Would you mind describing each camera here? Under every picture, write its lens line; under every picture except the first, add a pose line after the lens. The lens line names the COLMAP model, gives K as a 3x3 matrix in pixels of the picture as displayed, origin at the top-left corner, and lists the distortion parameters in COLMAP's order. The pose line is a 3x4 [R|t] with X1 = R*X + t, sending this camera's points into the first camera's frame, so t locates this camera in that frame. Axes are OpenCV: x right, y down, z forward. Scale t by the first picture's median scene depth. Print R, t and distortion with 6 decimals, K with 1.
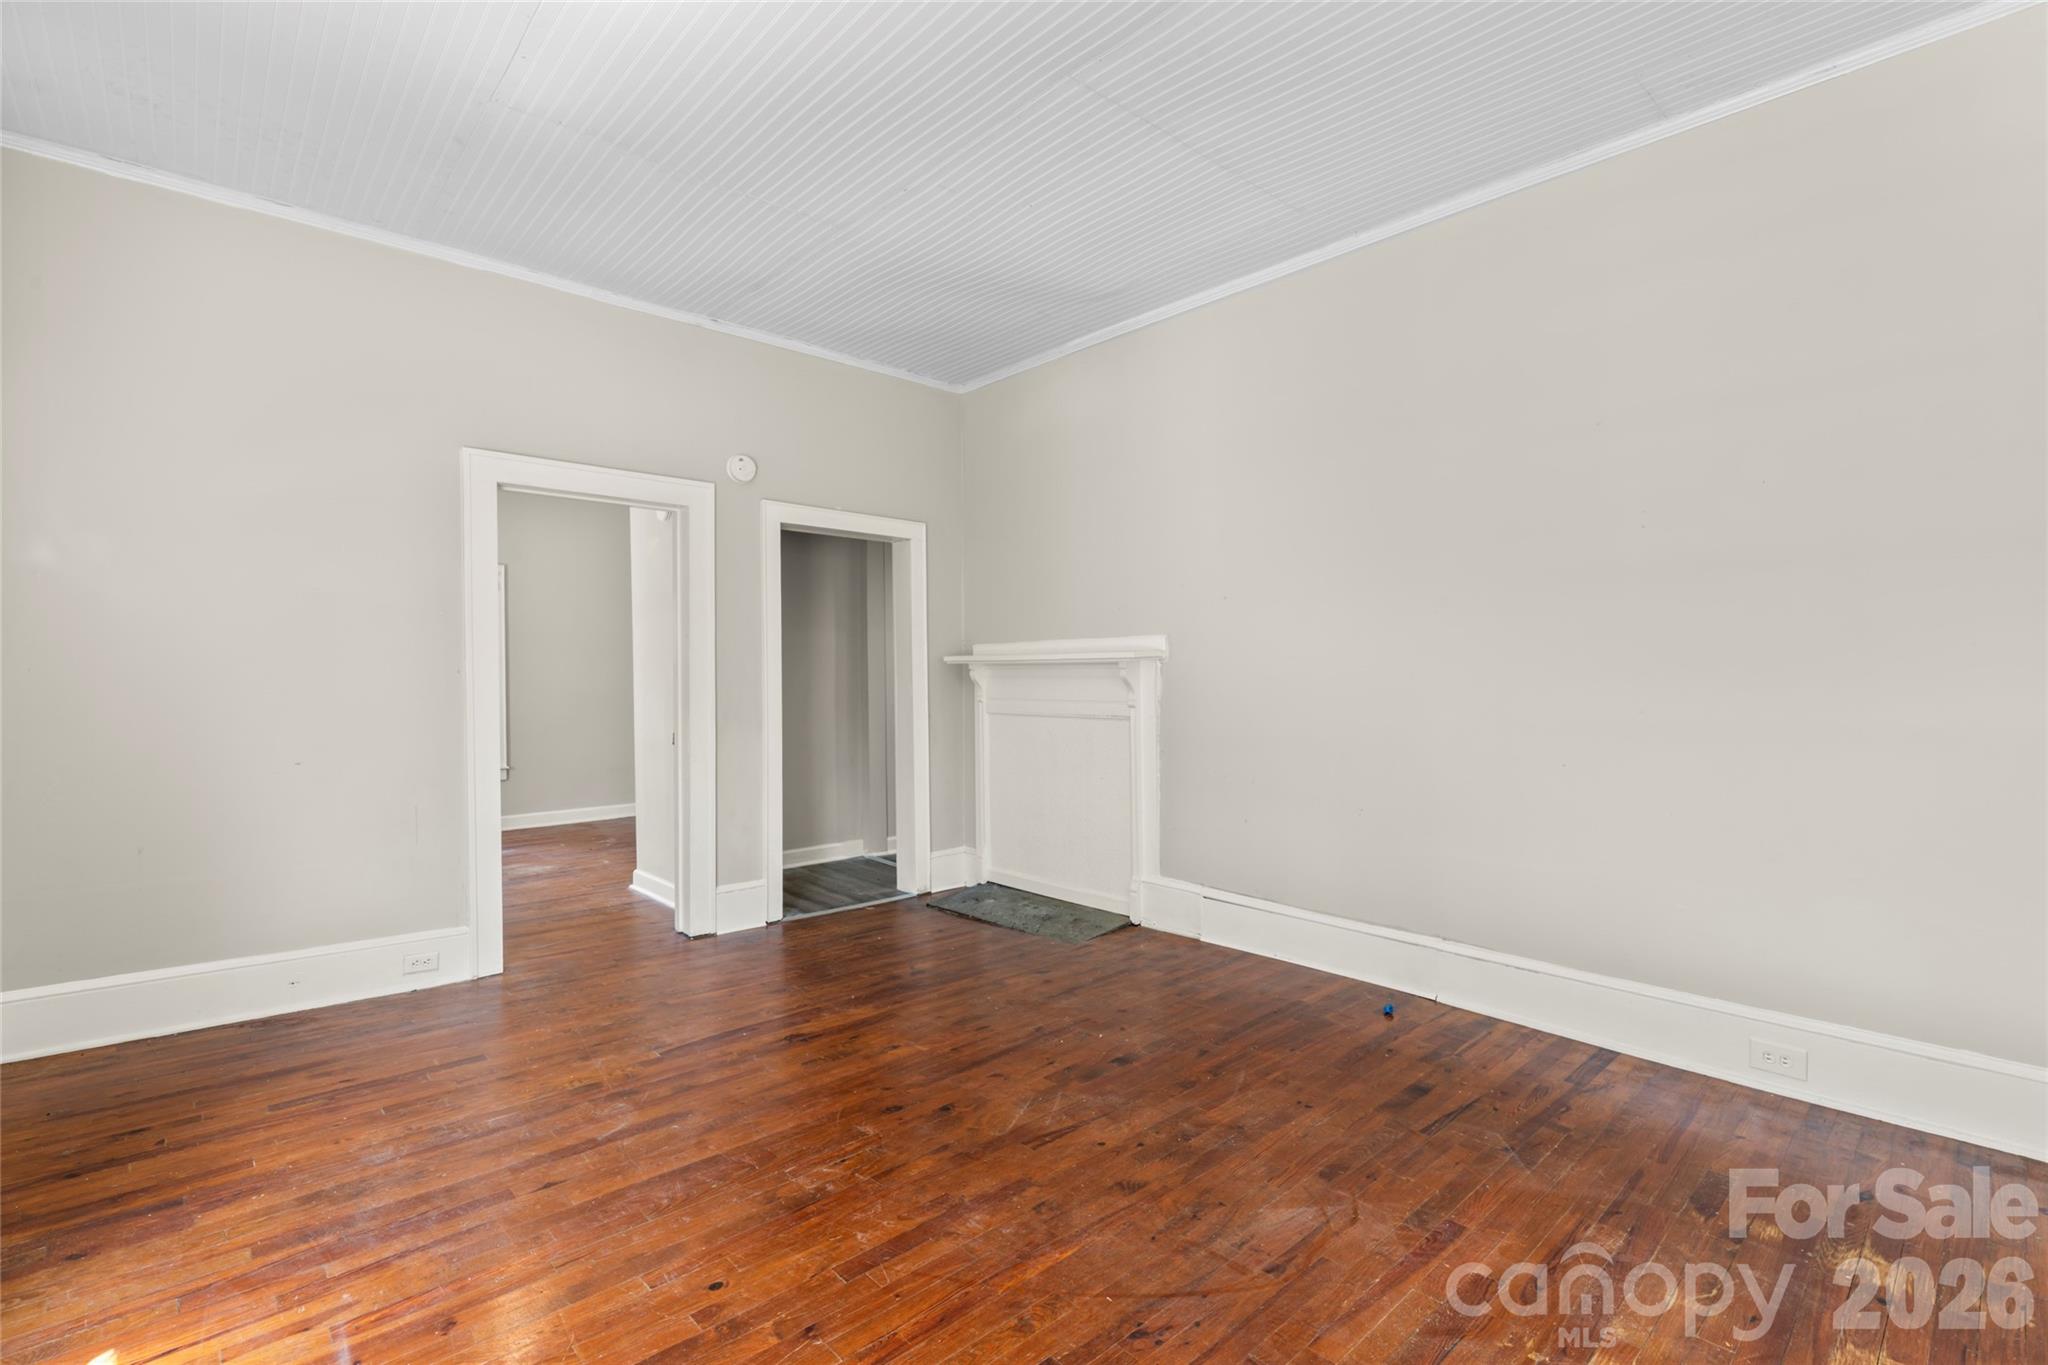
lens RADIAL K [[937.4, 0, 1020.4], [0, 937.4, 681.5], [0, 0, 1]] dist [0.000711, -0.000568]
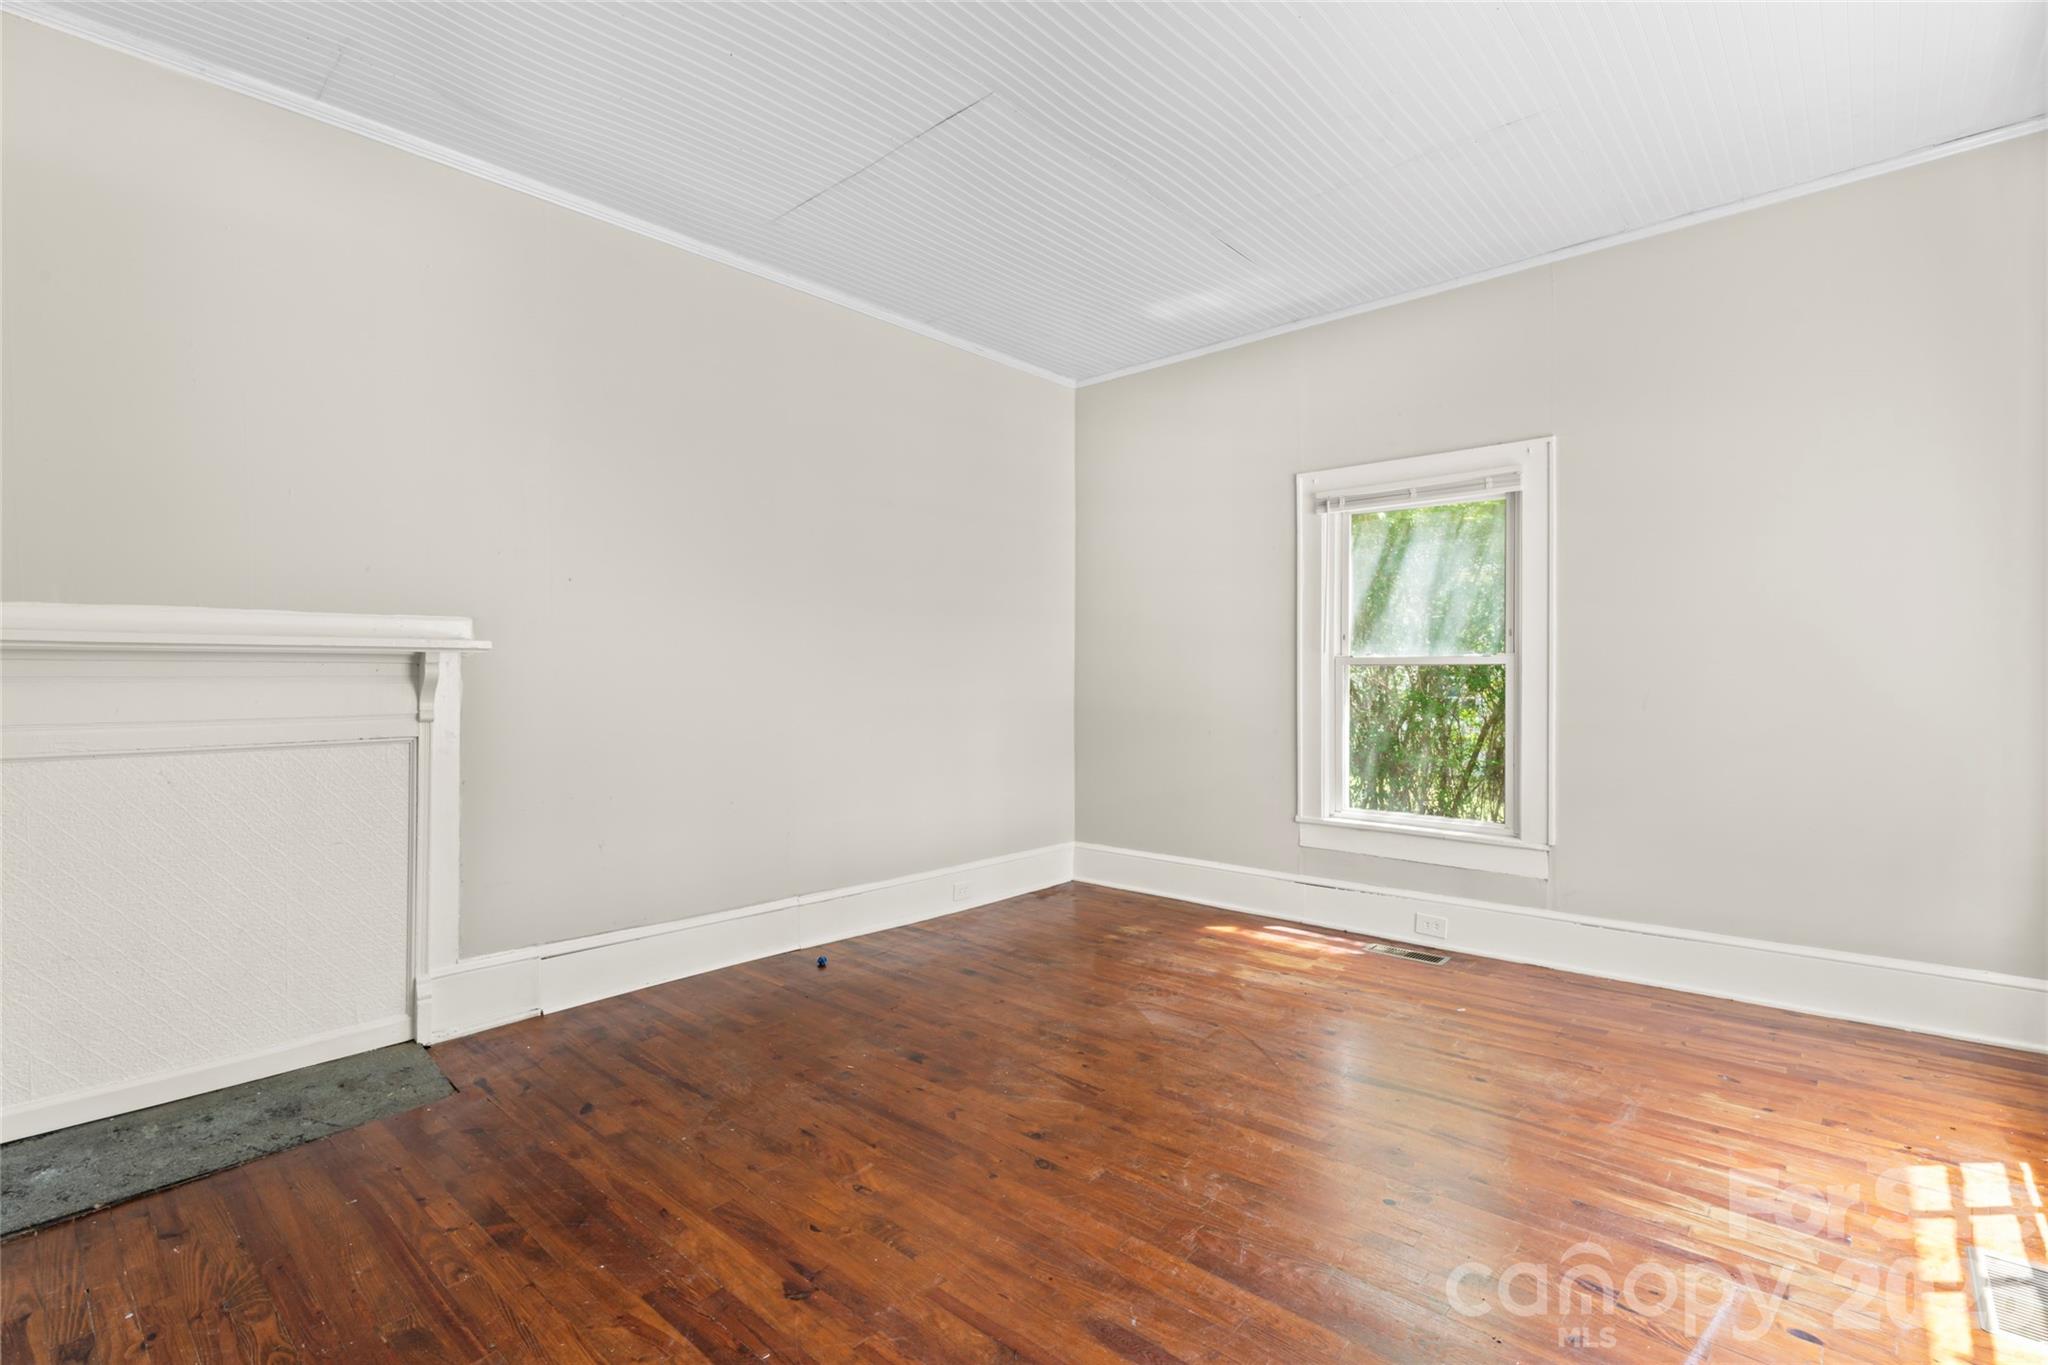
lens RADIAL K [[937.4, 0, 1020.4], [0, 937.4, 681.5], [0, 0, 1]] dist [0.000711, -0.000568]
pose [[-0.097429, -0.005544, 0.995227, -0.964037], [0.009120, 0.999938, 0.006463, -0.003570], [-0.995201, 0.009706, -0.097372, 1.054859]]
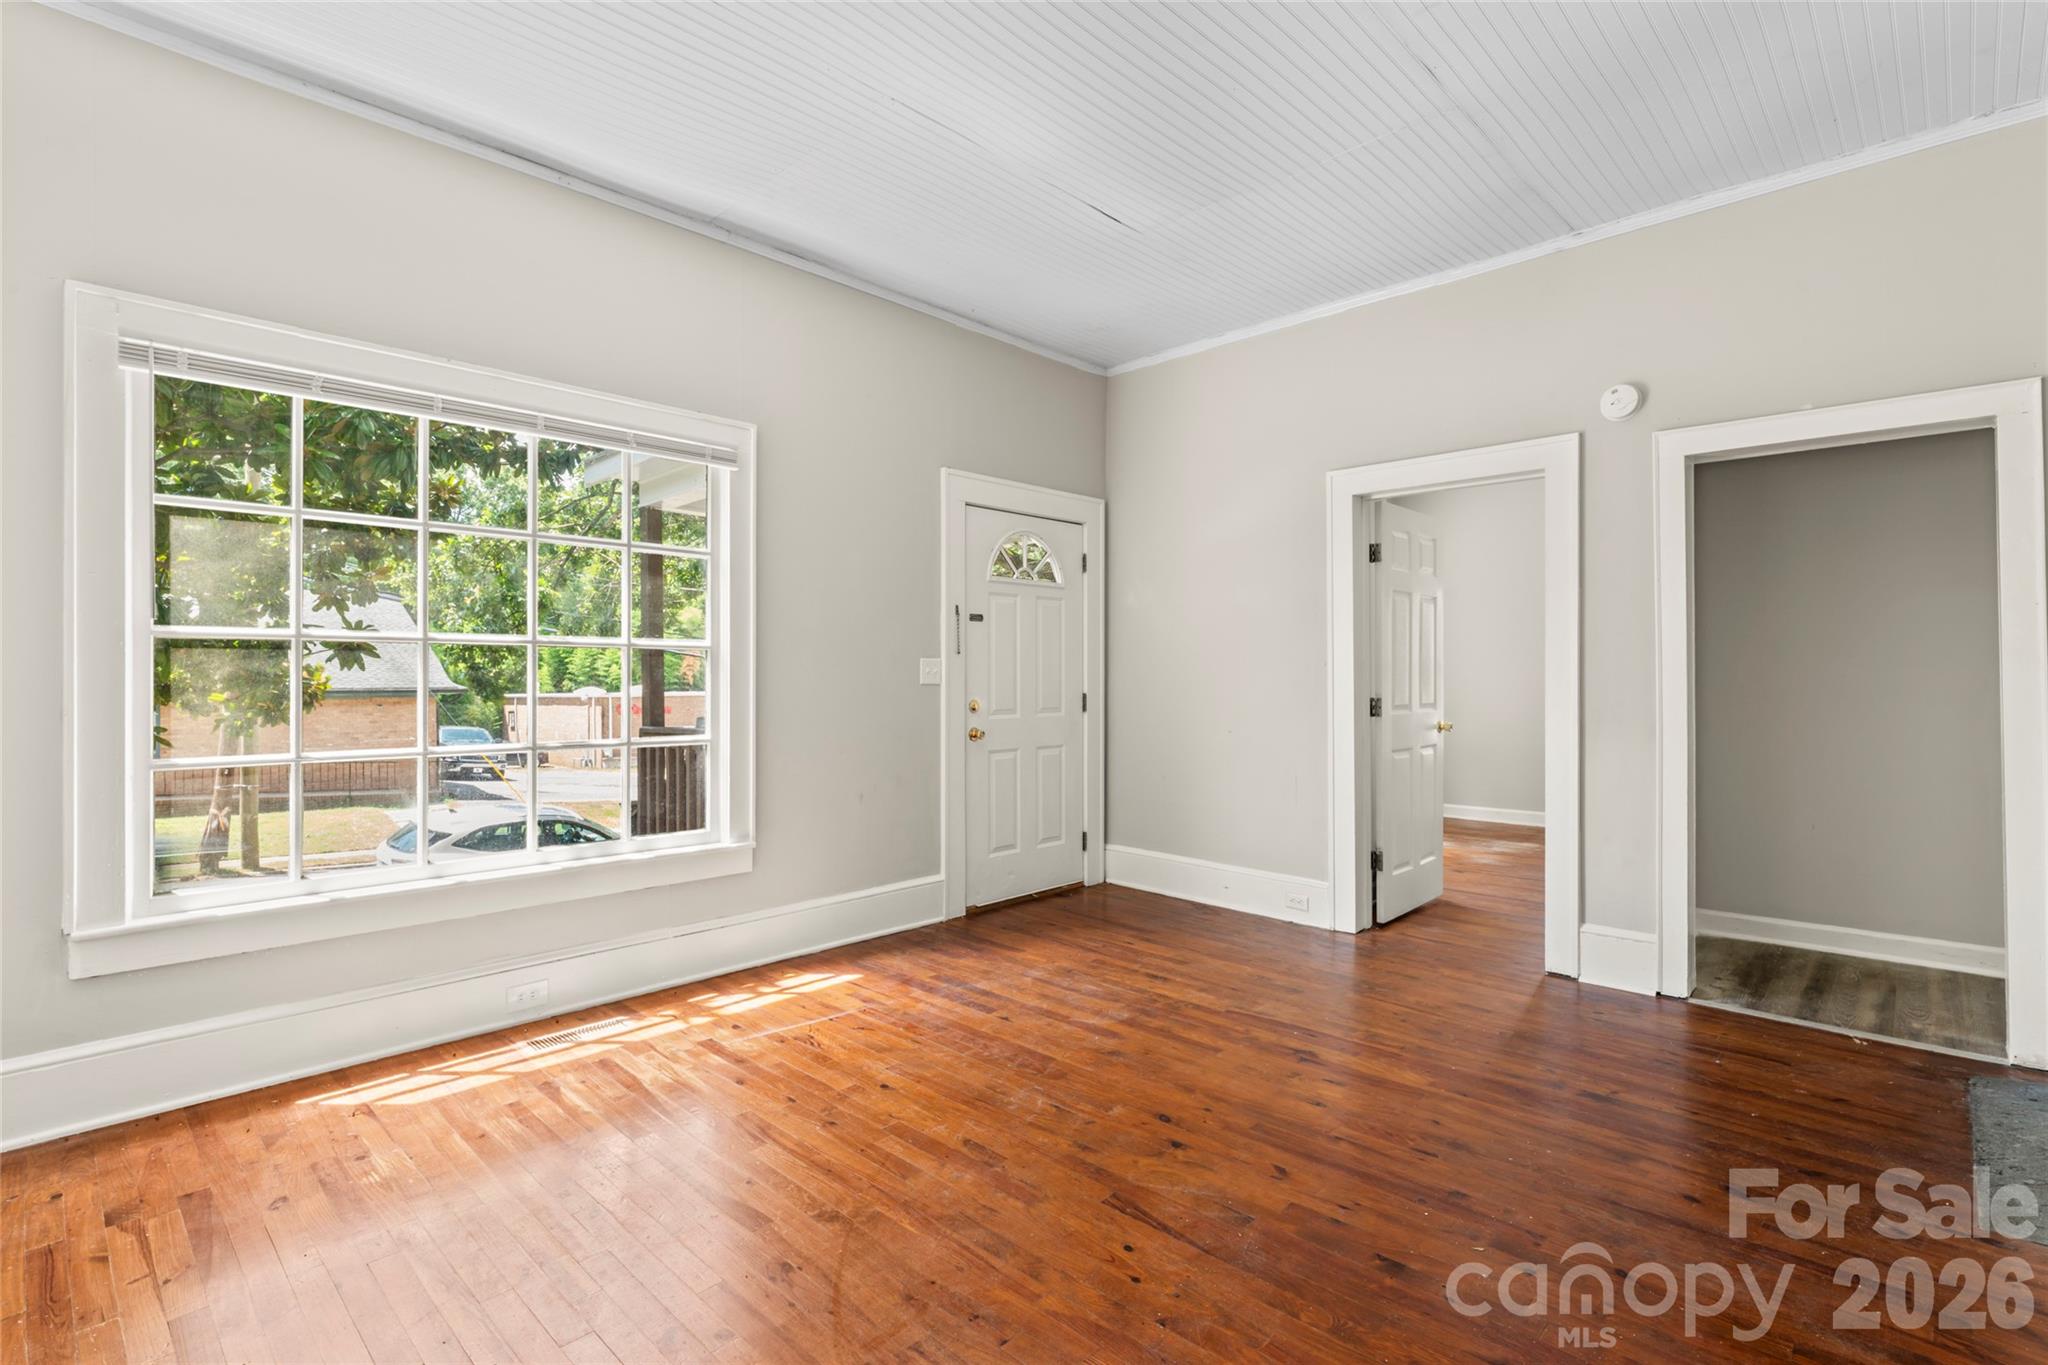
lens RADIAL K [[952.3, 0, 1025.7], [0, 952.3, 690.4], [0, 0, 1]] dist [-0.001466, -0.000347]
pose [[0.066715, 0.017593, -0.997617, 0.782152], [-0.002803, 0.999844, 0.017445, 0.002226], [0.997768, 0.001632, 0.066754, 0.758438]]
